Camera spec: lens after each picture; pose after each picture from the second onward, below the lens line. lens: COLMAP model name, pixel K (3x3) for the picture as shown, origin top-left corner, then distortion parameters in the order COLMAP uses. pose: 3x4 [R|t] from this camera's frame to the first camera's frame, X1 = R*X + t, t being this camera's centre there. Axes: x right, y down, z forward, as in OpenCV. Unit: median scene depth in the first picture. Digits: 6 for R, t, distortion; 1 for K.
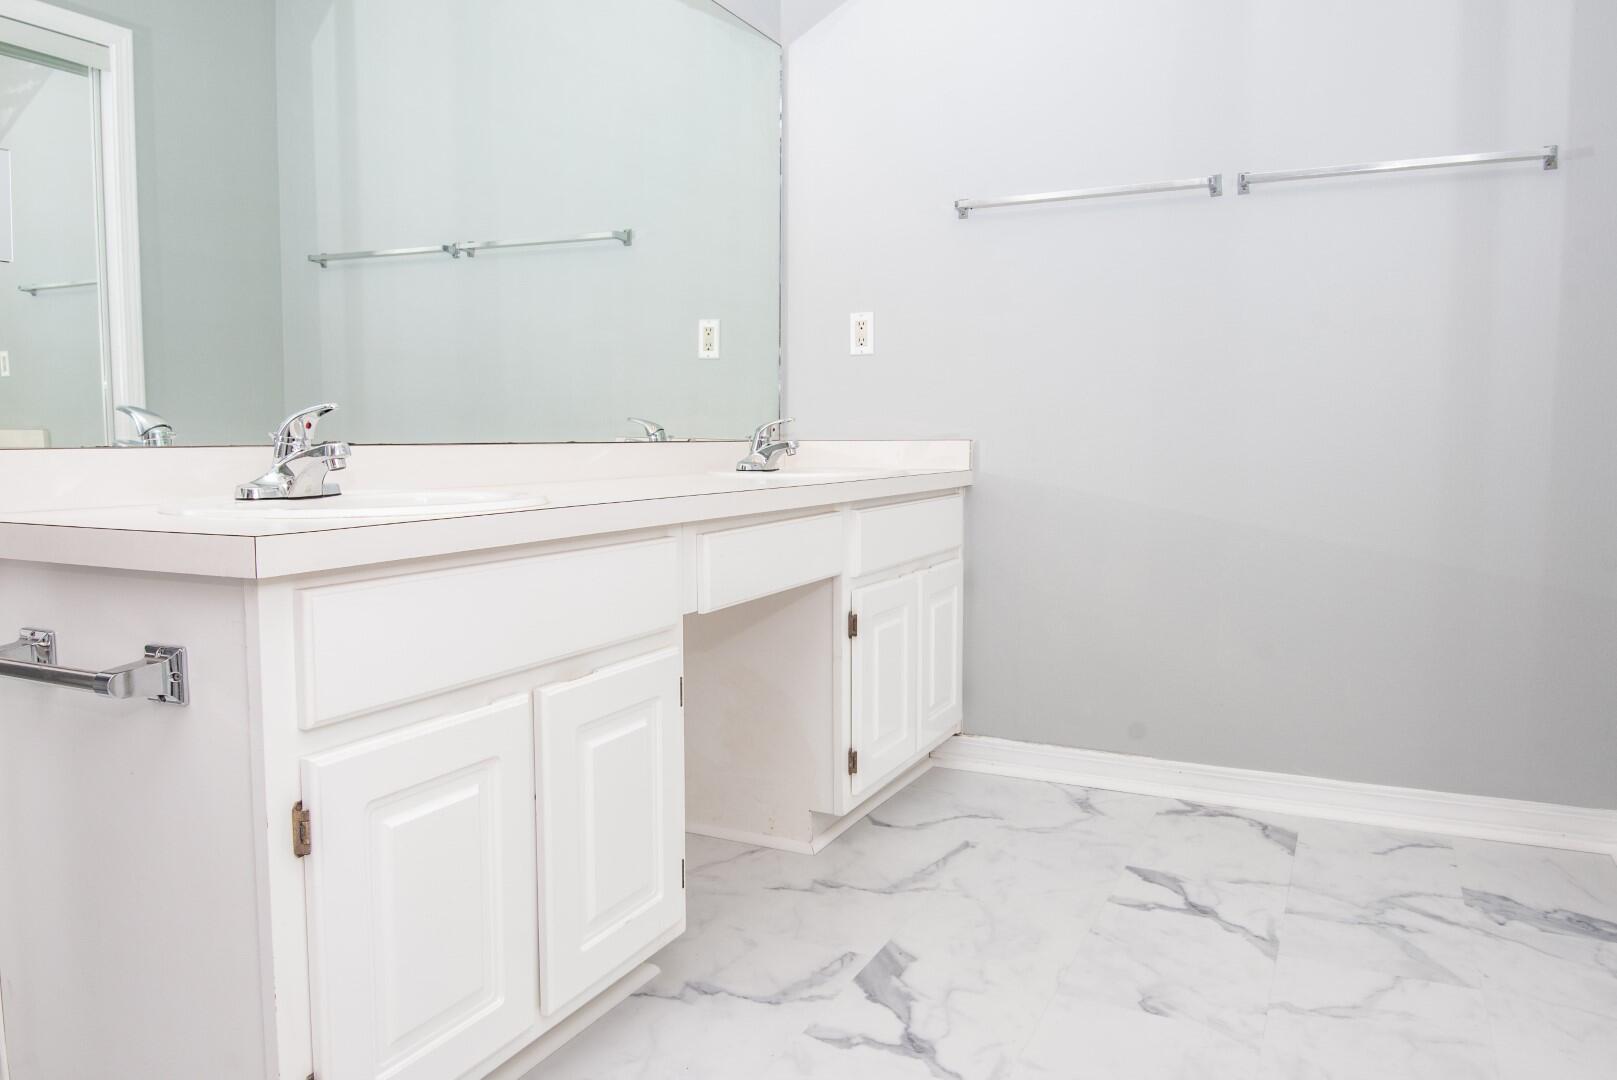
lens RADIAL K [[1142.3, 0, 801.8], [0, 1142.3, 535.3], [0, 0, 1]] dist [0.001785, -0.044739]
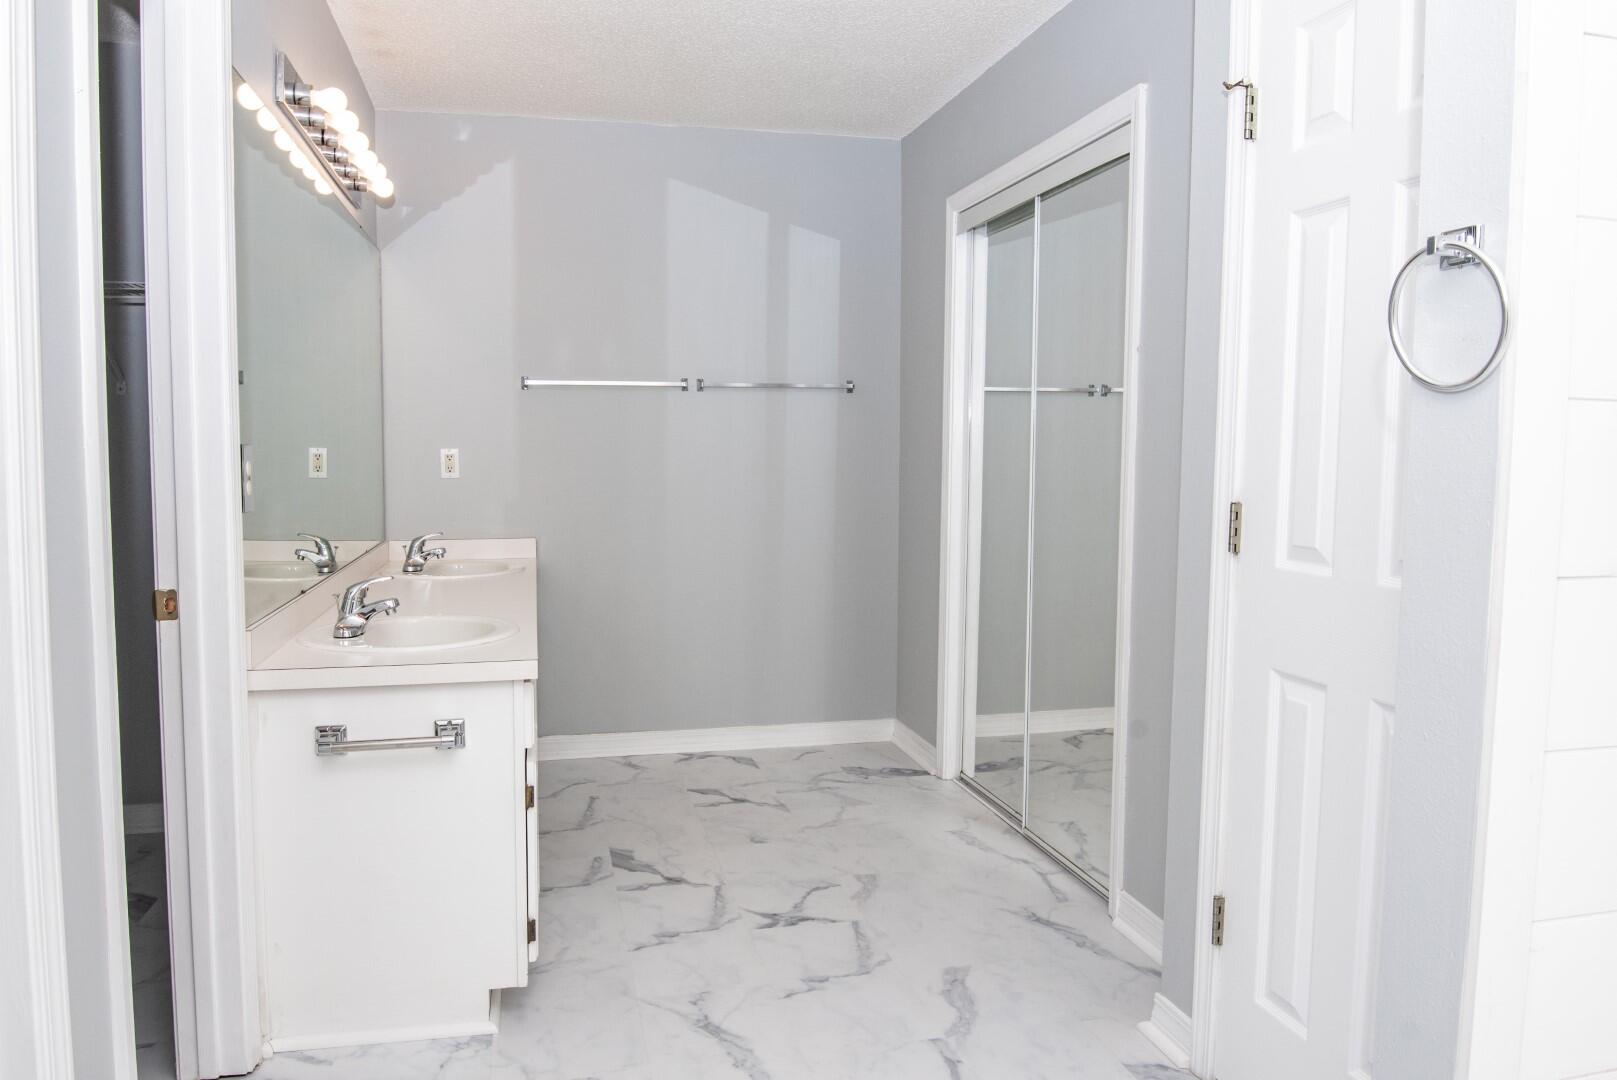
lens RADIAL K [[1142.3, 0, 801.8], [0, 1142.3, 535.3], [0, 0, 1]] dist [0.001785, -0.044739]
pose [[0.773438, -0.045568, 0.632232, -0.700668], [0.050963, 0.998654, 0.009632, -0.111324], [-0.631820, 0.024771, 0.774719, -0.495980]]
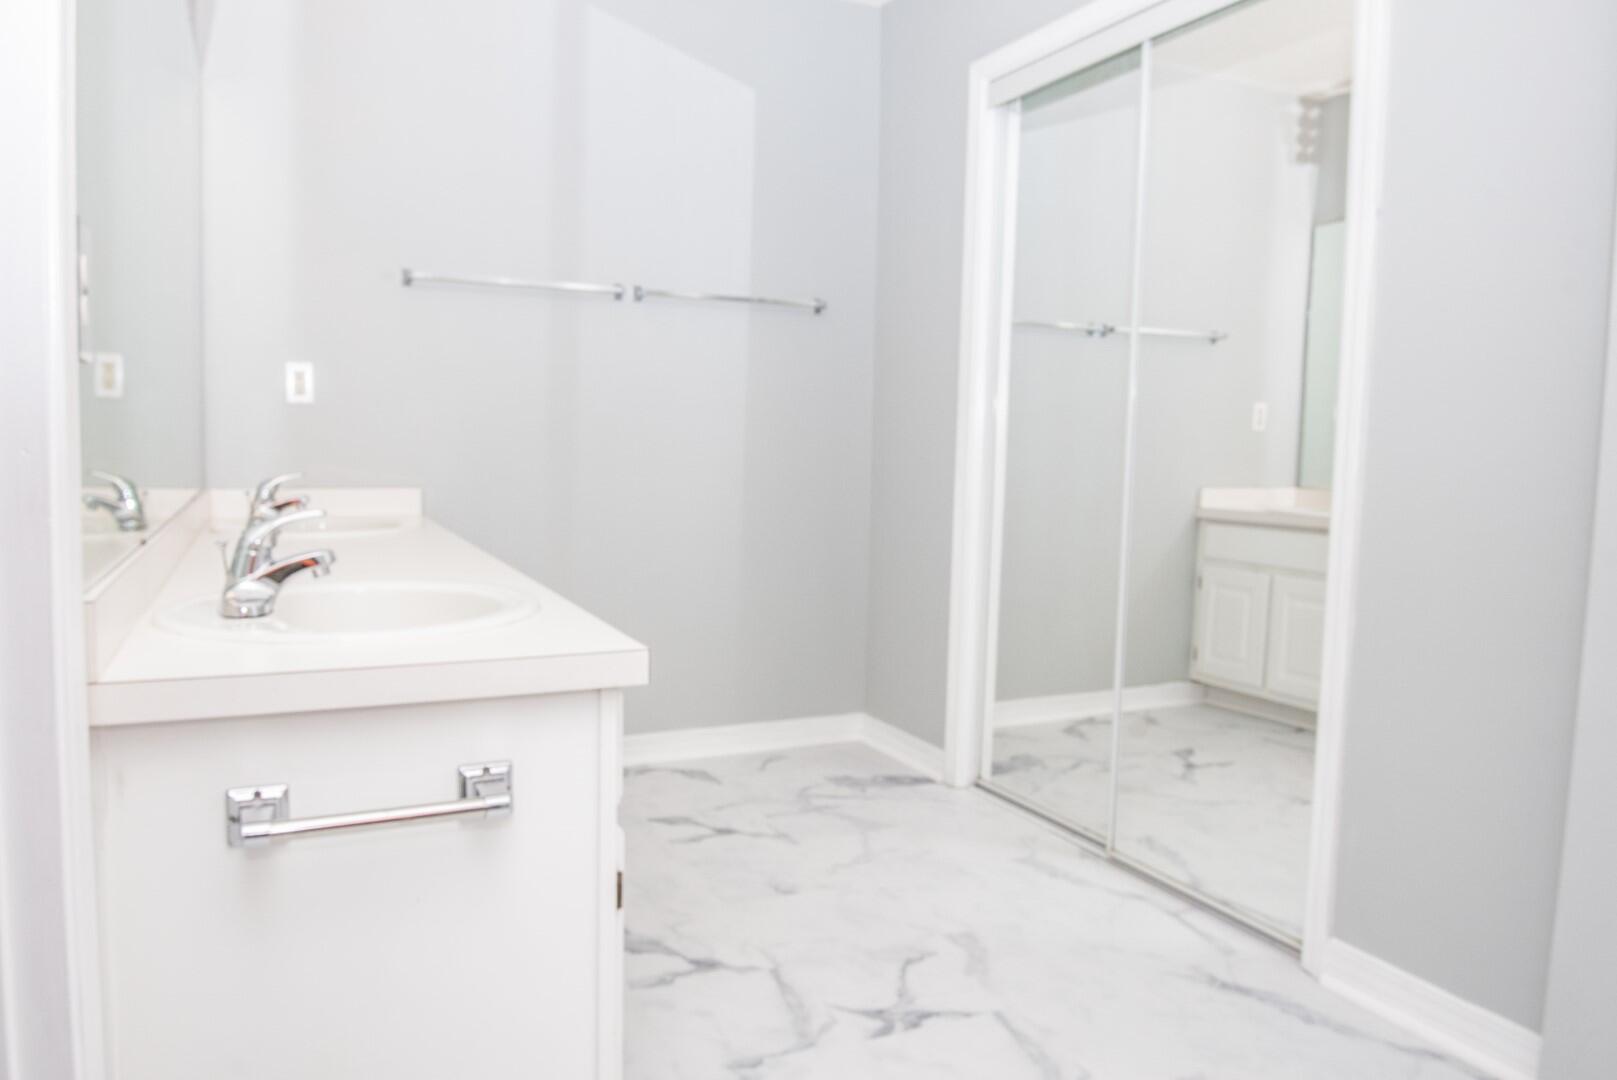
lens RADIAL K [[1120.0, 0, 802.6], [0, 1120.0, 535.9], [0, 0, 1]] dist [0.003402, -0.046871]
pose [[0.622318, -0.054026, 0.780898, -0.625134], [0.046918, 0.998396, 0.031683, -0.072061], [-0.781357, 0.016921, 0.623855, 0.053921]]
